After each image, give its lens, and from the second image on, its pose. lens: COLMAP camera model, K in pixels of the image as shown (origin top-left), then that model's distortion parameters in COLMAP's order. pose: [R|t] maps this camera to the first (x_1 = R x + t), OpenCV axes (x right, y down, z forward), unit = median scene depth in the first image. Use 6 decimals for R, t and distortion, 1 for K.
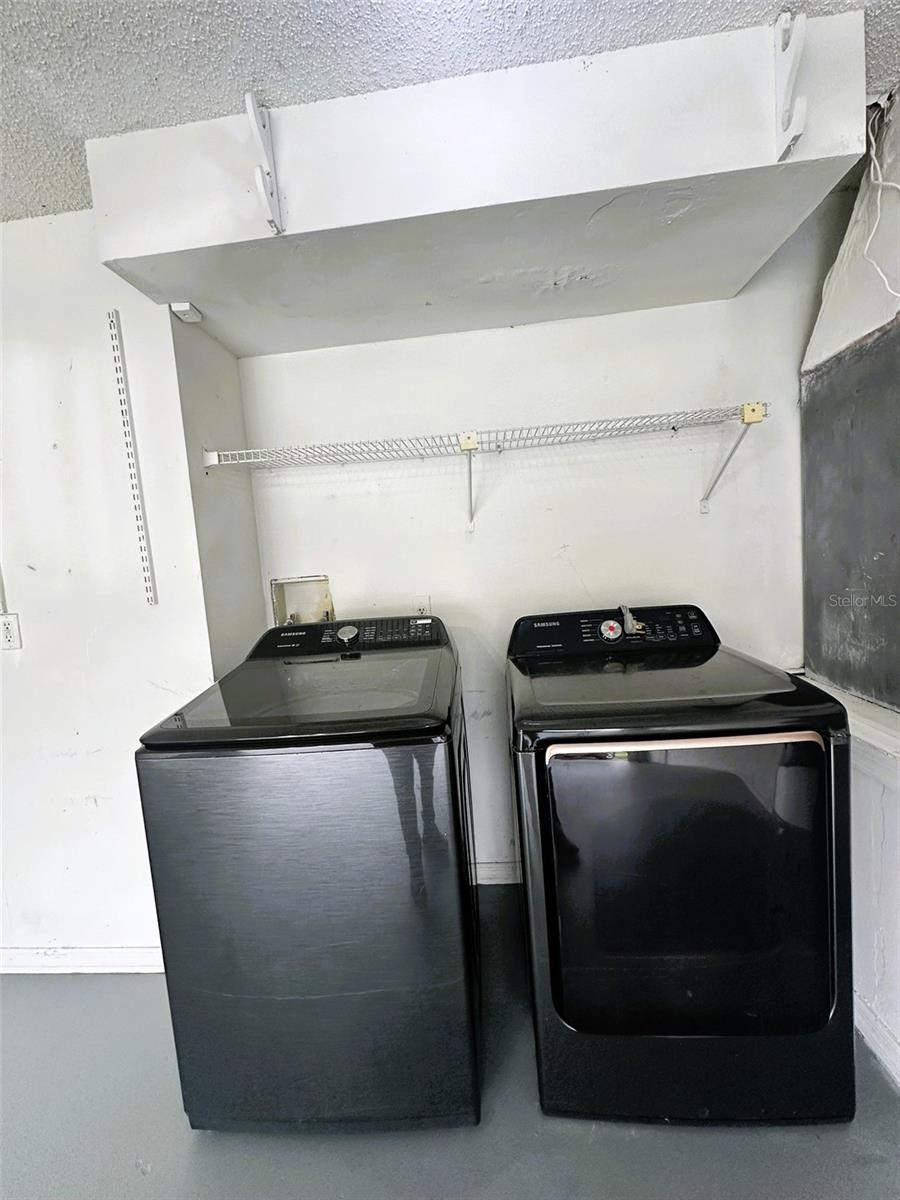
lens RADIAL K [[477.3, 0, 450.0], [0, 477.3, 600.0], [0, 0, 1]] dist [-0.002700, 0.000712]
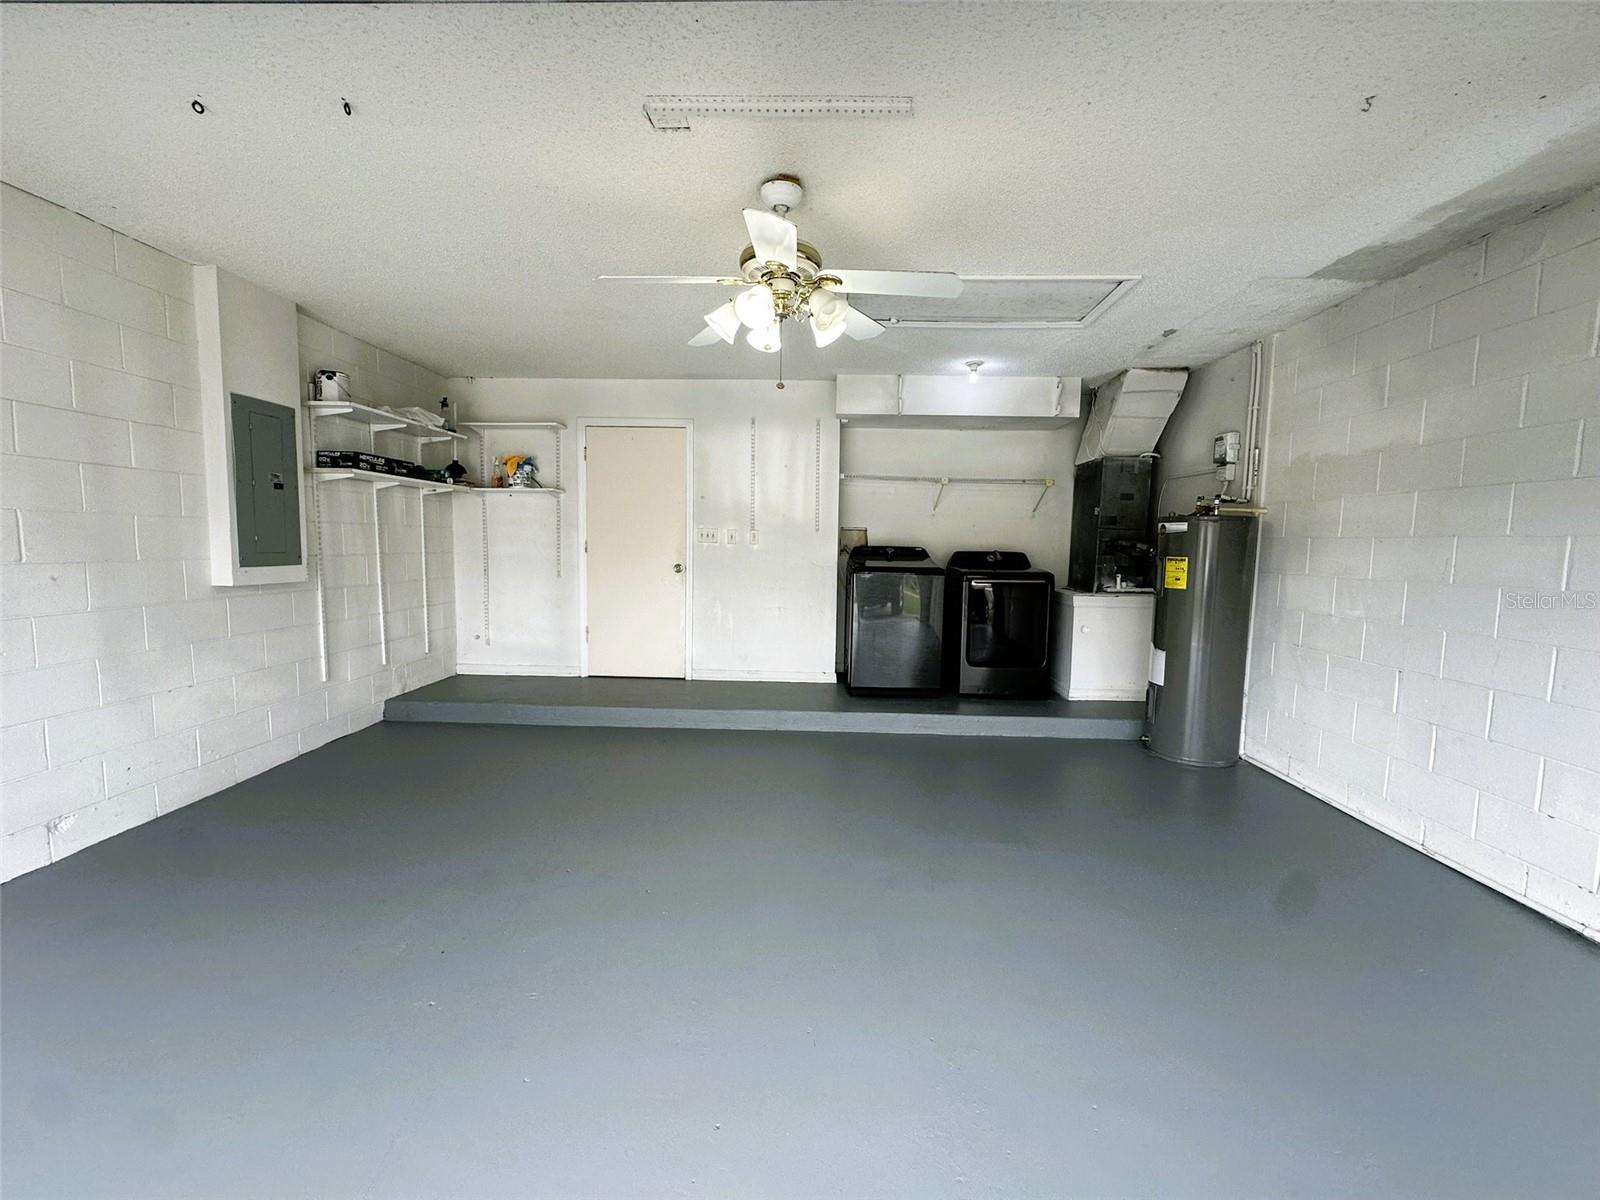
lens RADIAL K [[636.5, 0, 802.7], [0, 636.5, 596.7], [0, 0, 1]] dist [-0.002700, 0.000712]
pose [[0.994088, 0.093096, 0.055876, -0.825768], [-0.093623, 0.995584, 0.006876, 0.328215], [-0.054989, -0.012067, 0.998414, -2.322516]]
